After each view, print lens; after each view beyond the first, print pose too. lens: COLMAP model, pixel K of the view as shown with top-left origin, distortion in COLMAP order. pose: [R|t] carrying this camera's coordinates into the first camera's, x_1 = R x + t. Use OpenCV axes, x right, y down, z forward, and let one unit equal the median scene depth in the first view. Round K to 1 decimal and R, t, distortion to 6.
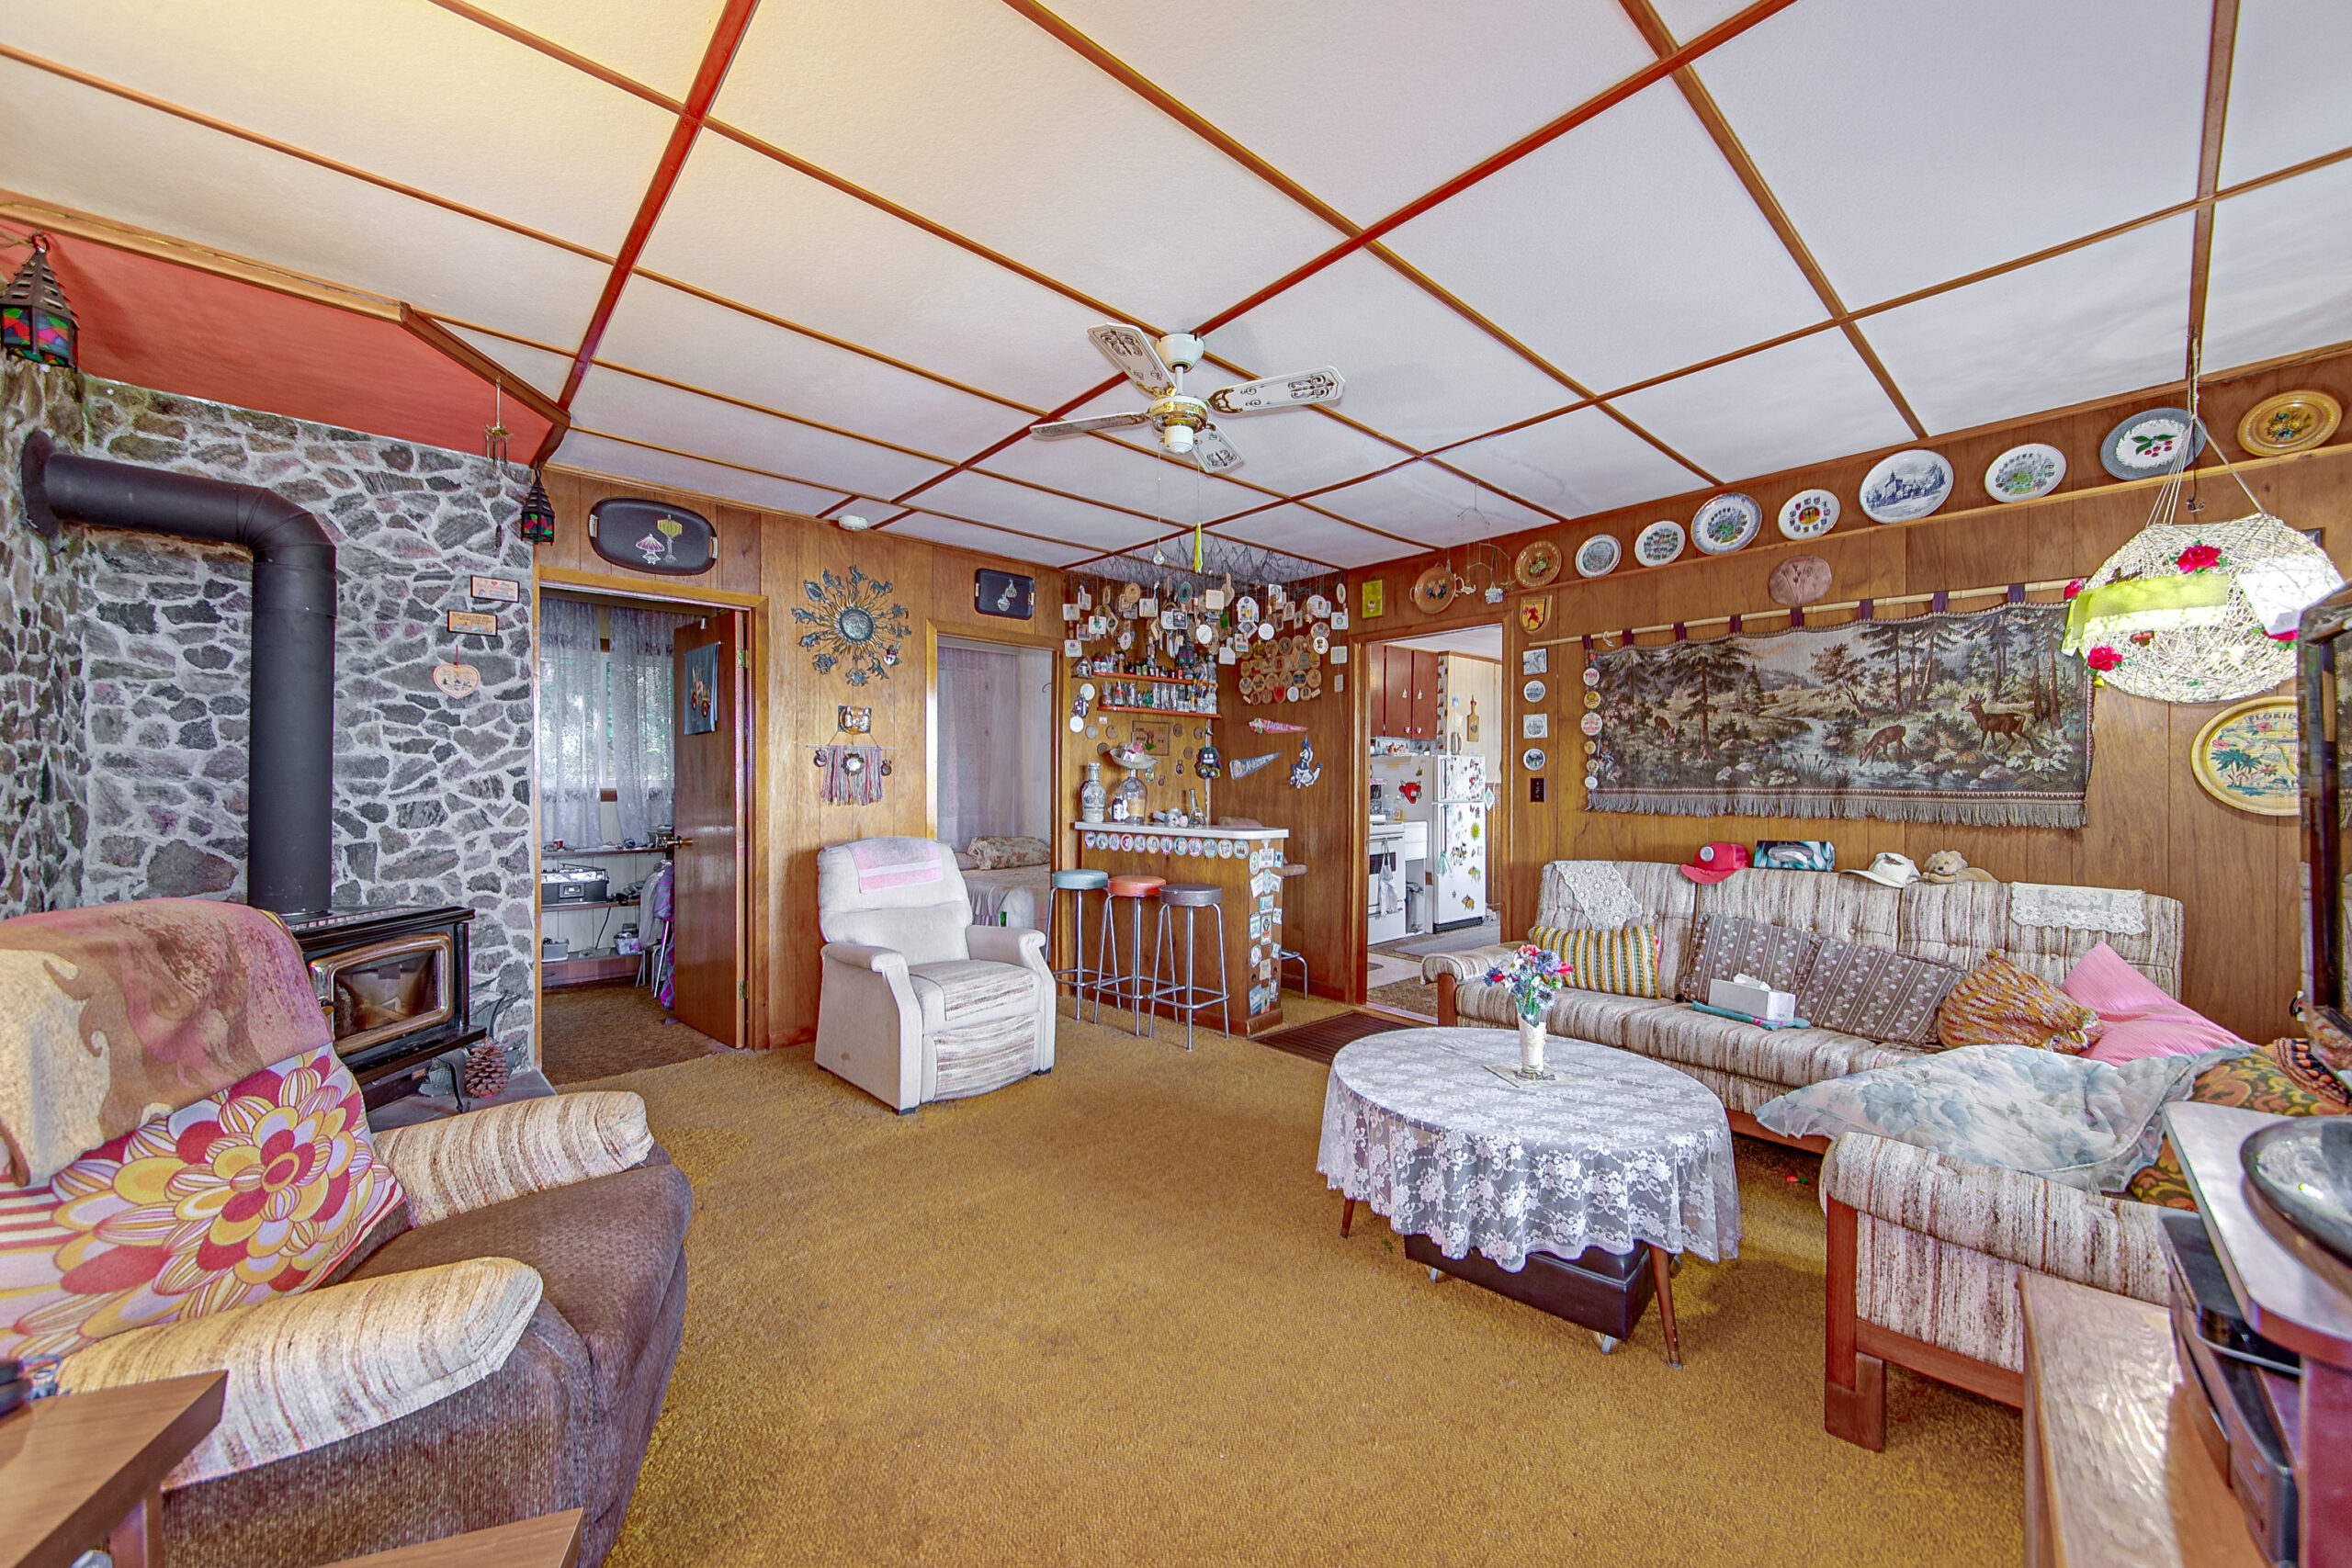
lens RADIAL K [[882.9, 0, 1180.5], [0, 882.9, 783.9], [0, 0, 1]] dist [0.002329, 0.000015]
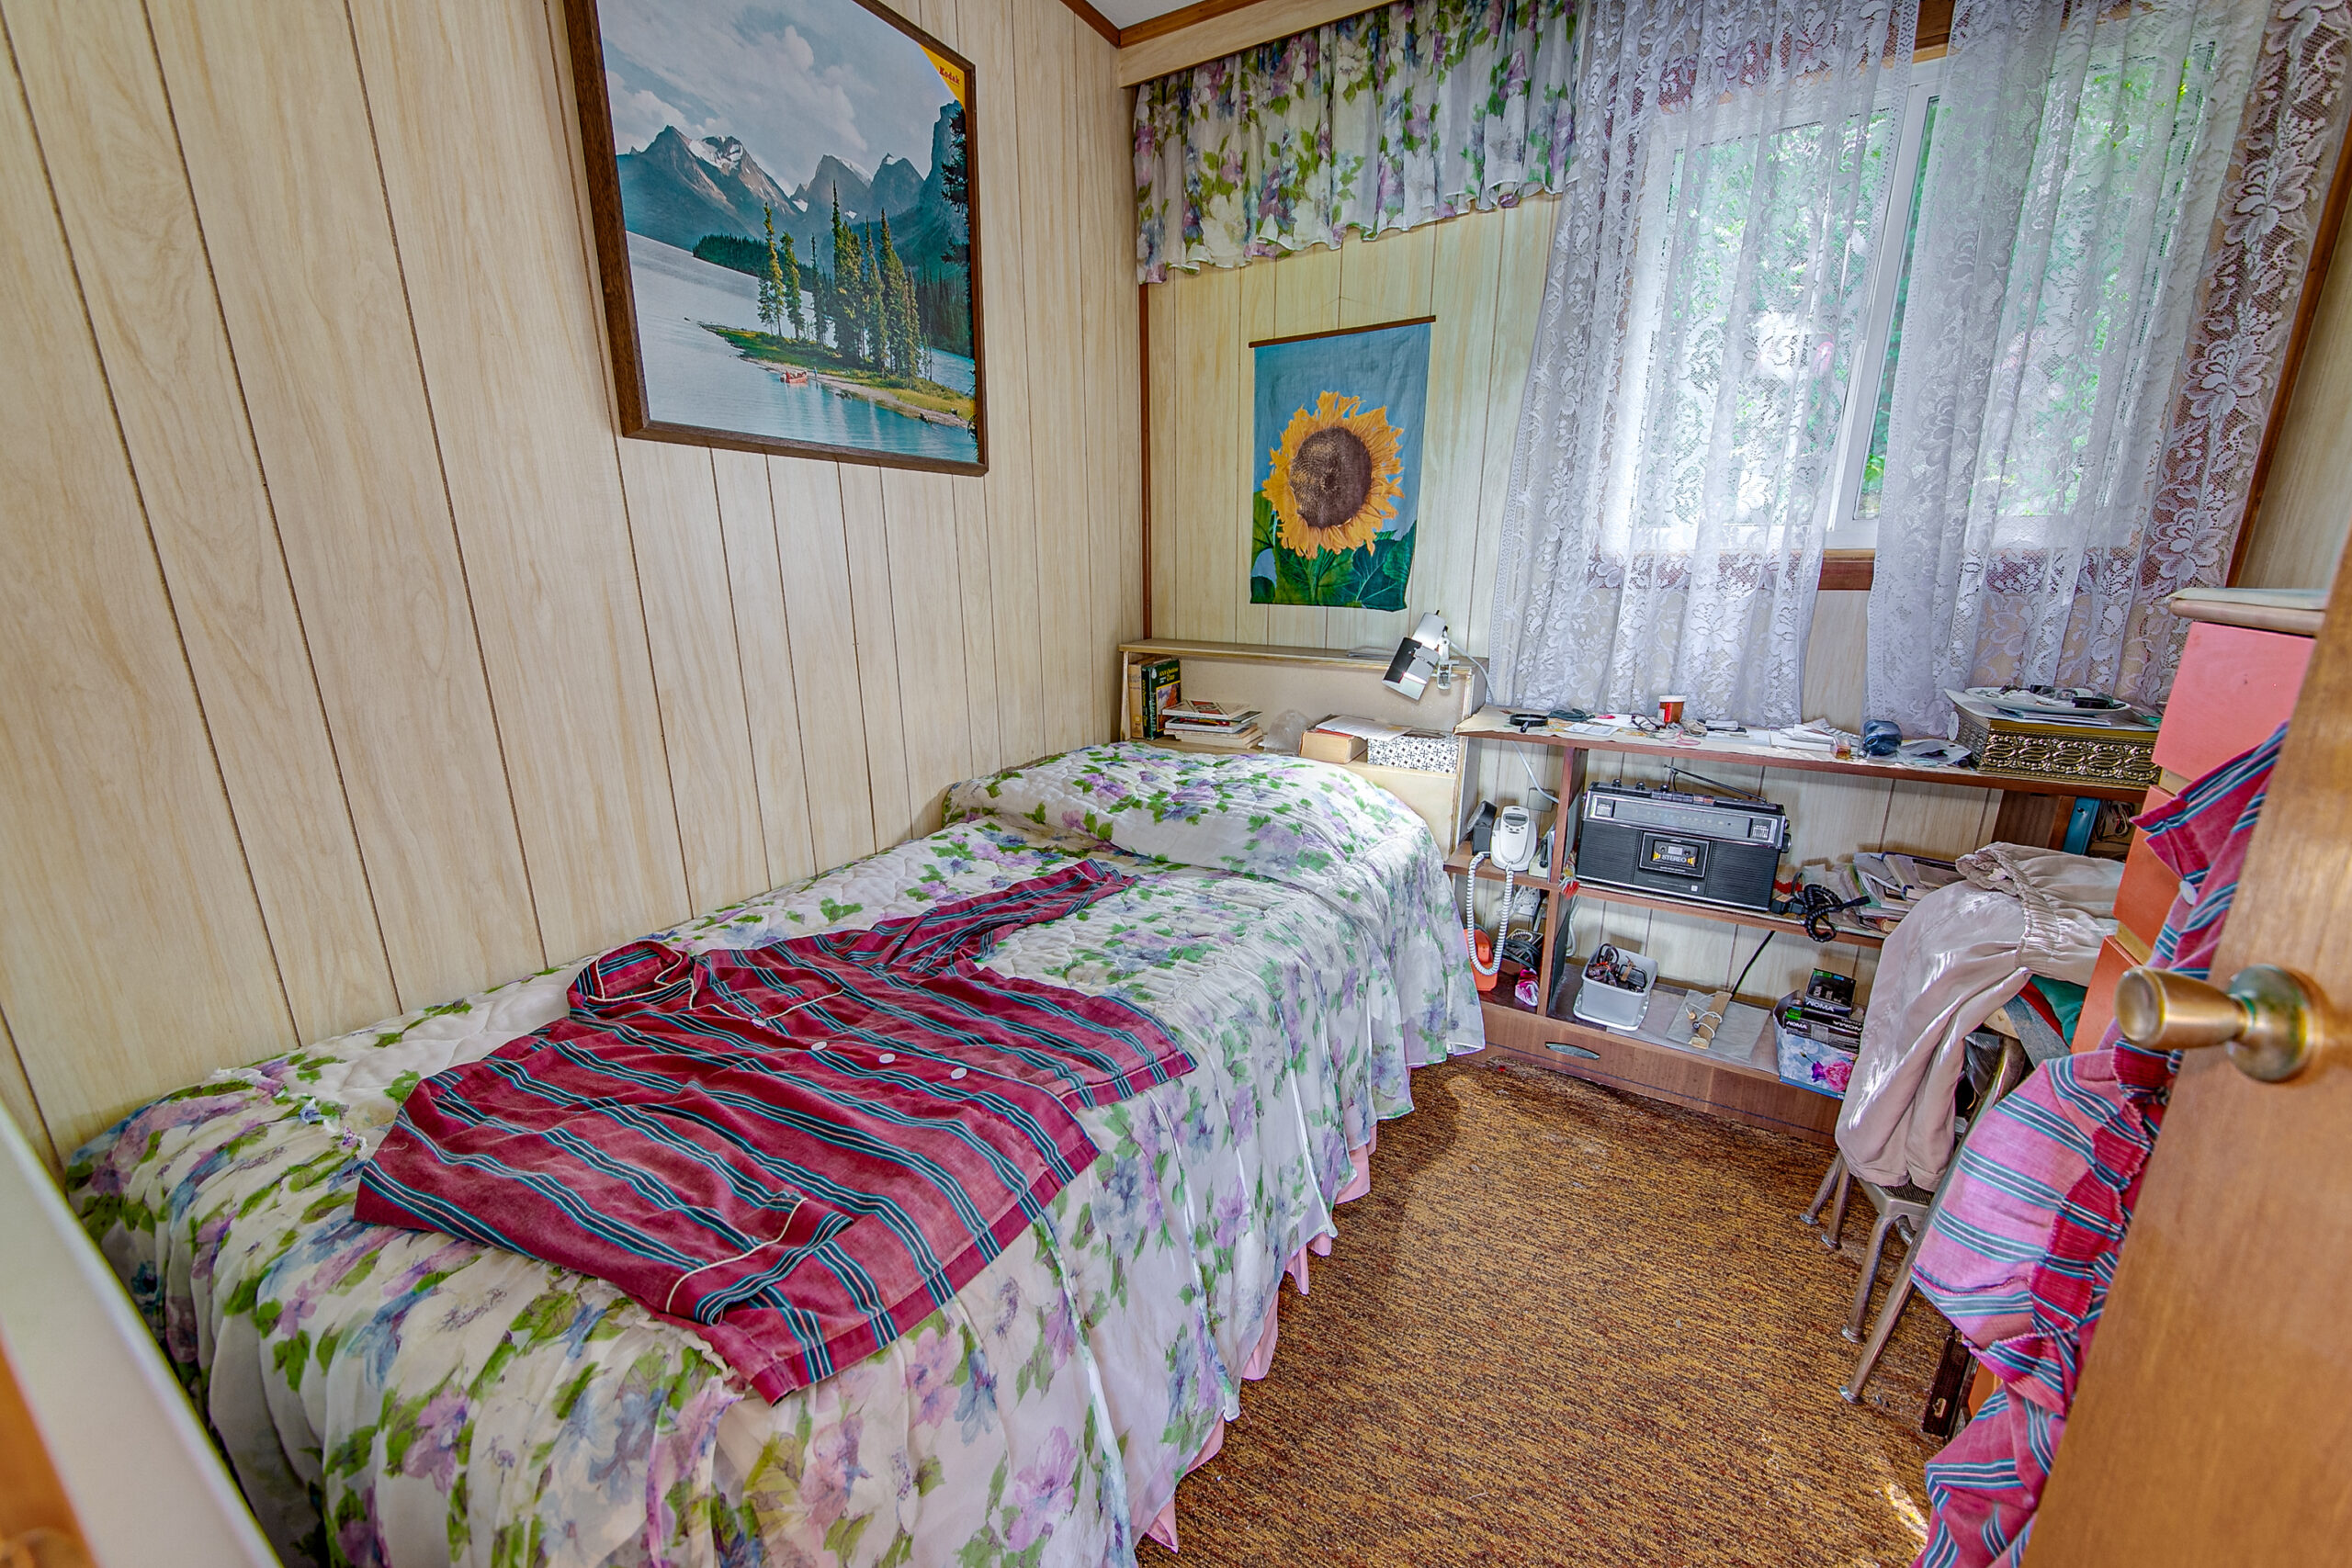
lens RADIAL K [[882.9, 0, 1174.7], [0, 882.9, 781.9], [0, 0, 1]] dist [0.002329, 0.000015]
pose [[0.295012, 0.240673, -0.924686, -0.690547], [0.000893, 0.967688, 0.252150, 0.009051], [0.955493, -0.075213, 0.285265, 1.149145]]
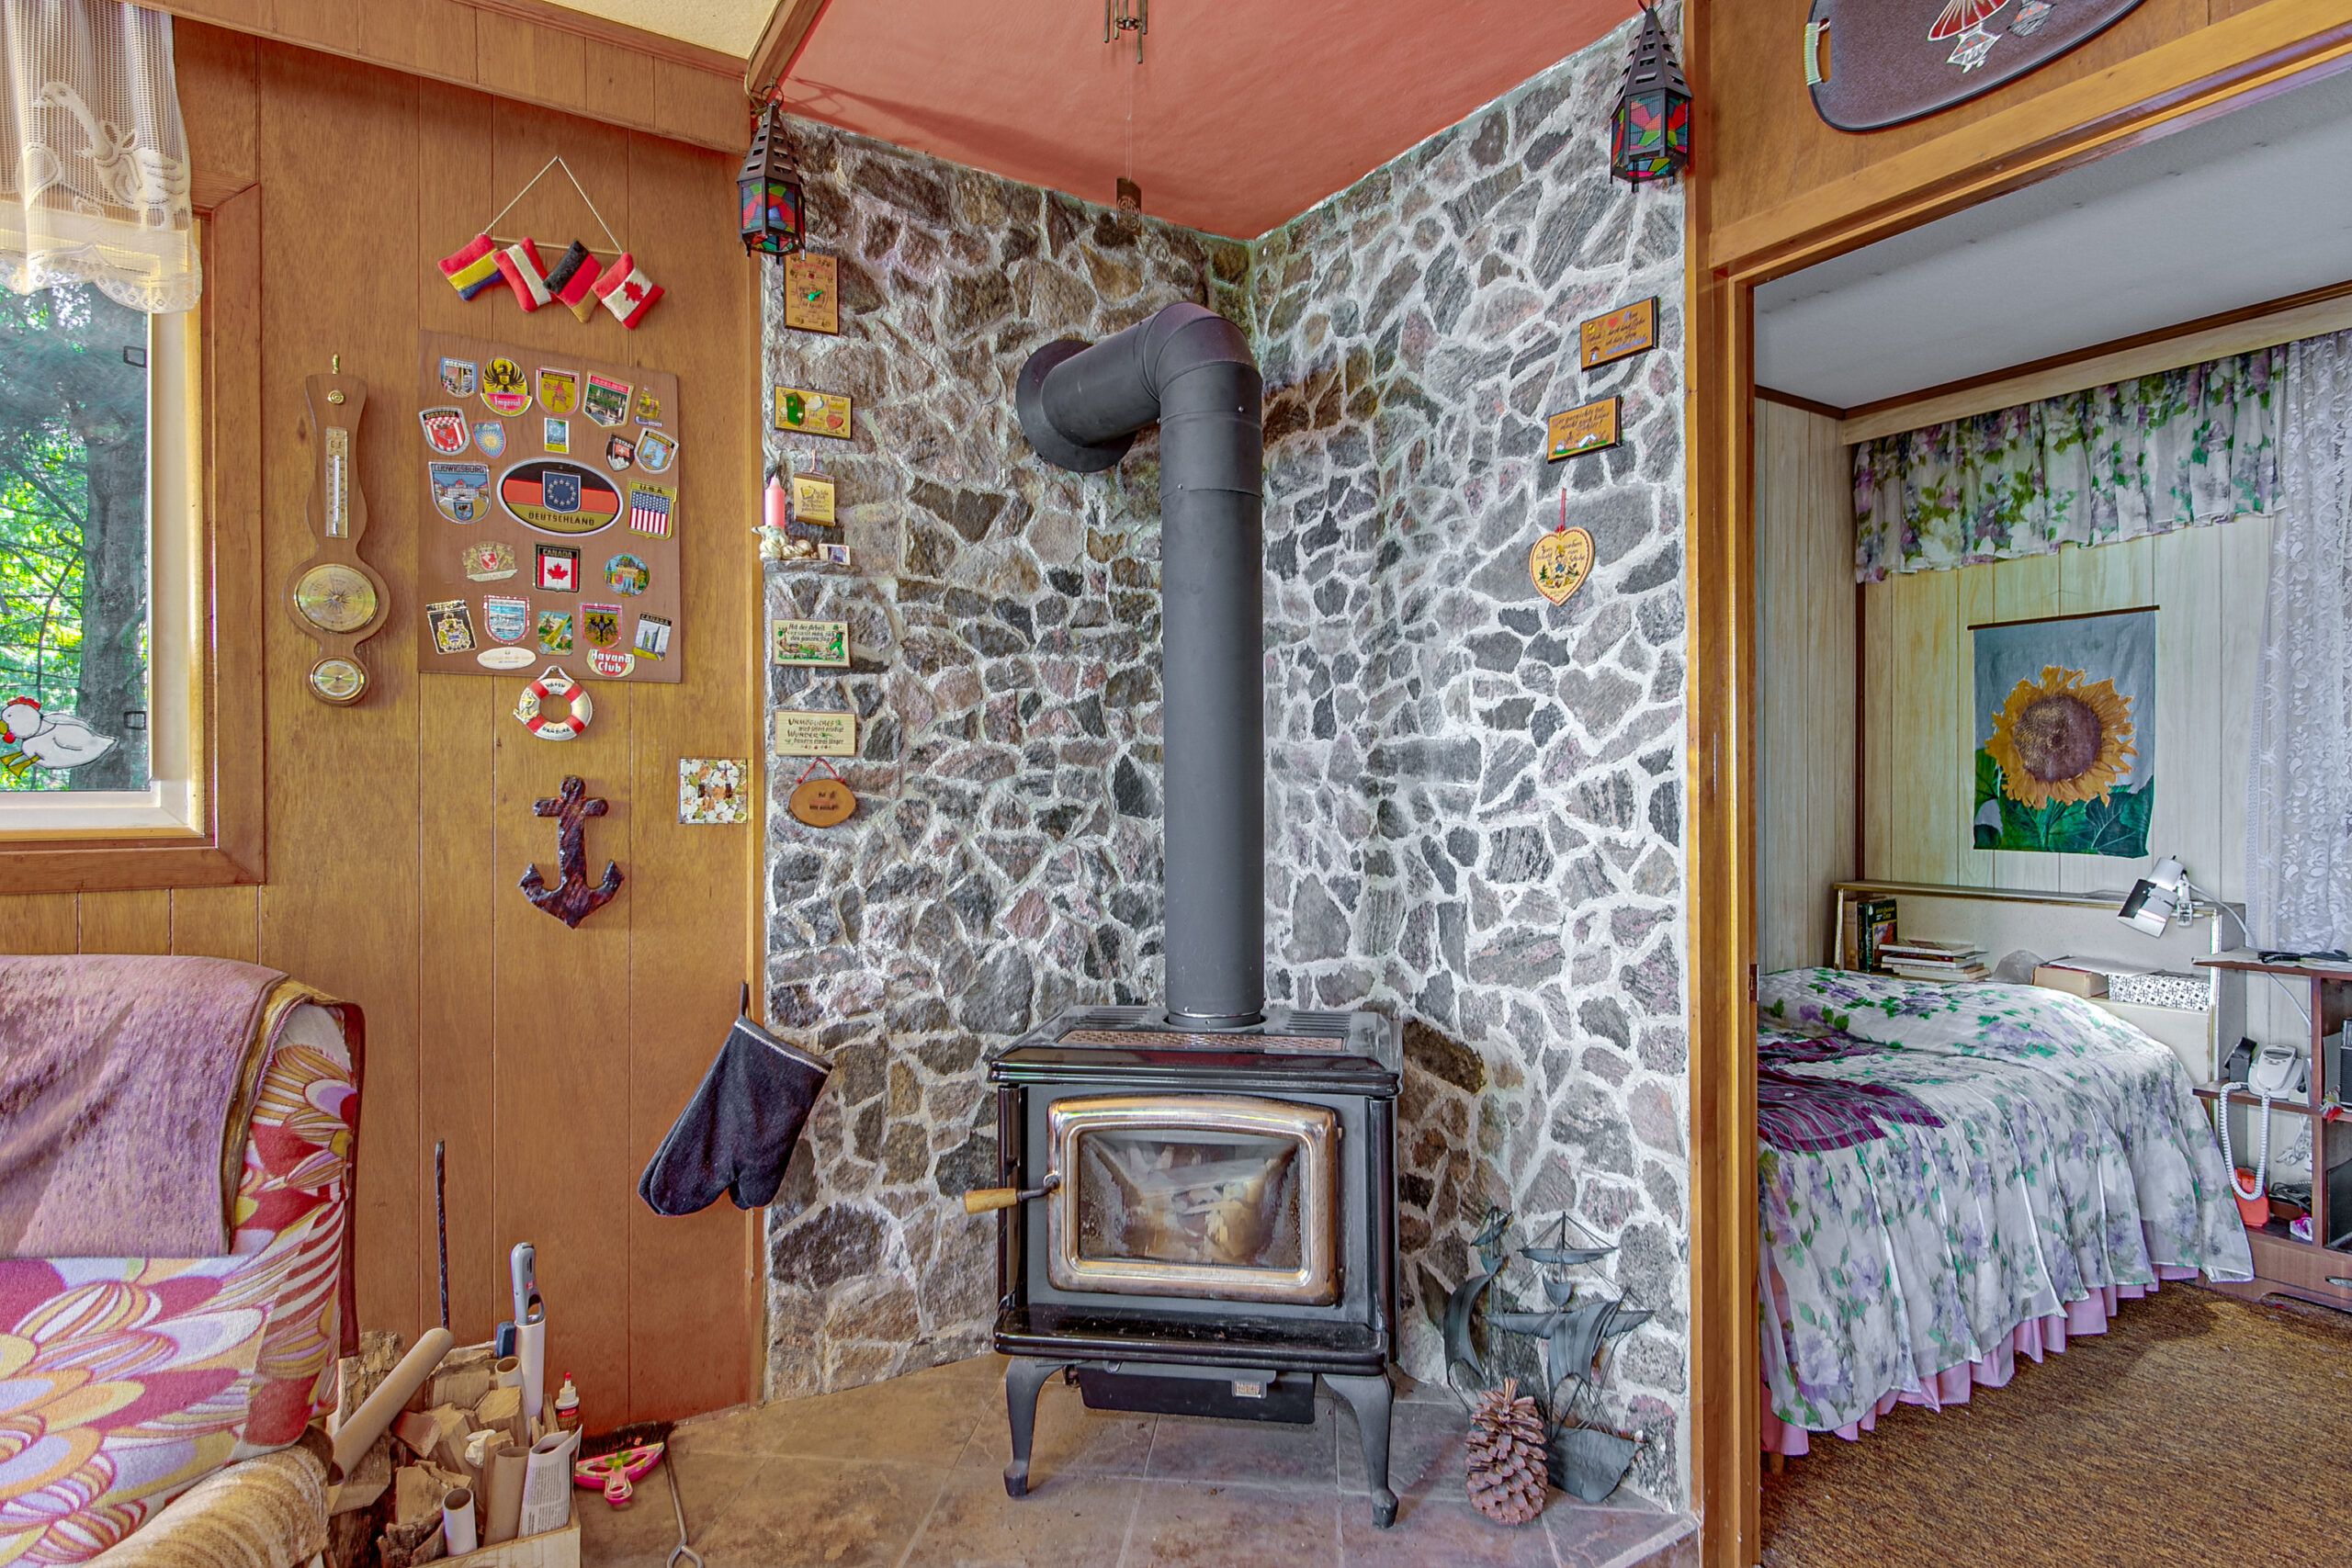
lens RADIAL K [[1264.8, 0, 1171.8], [0, 1264.8, 796.2], [0, 0, 1]] dist [0.007514, -0.010015]
pose [[-0.173326, 0.004070, -0.984856, -0.140224], [-0.001531, 0.999989, 0.004402, -0.000524], [0.984863, 0.002271, -0.173318, 0.917044]]
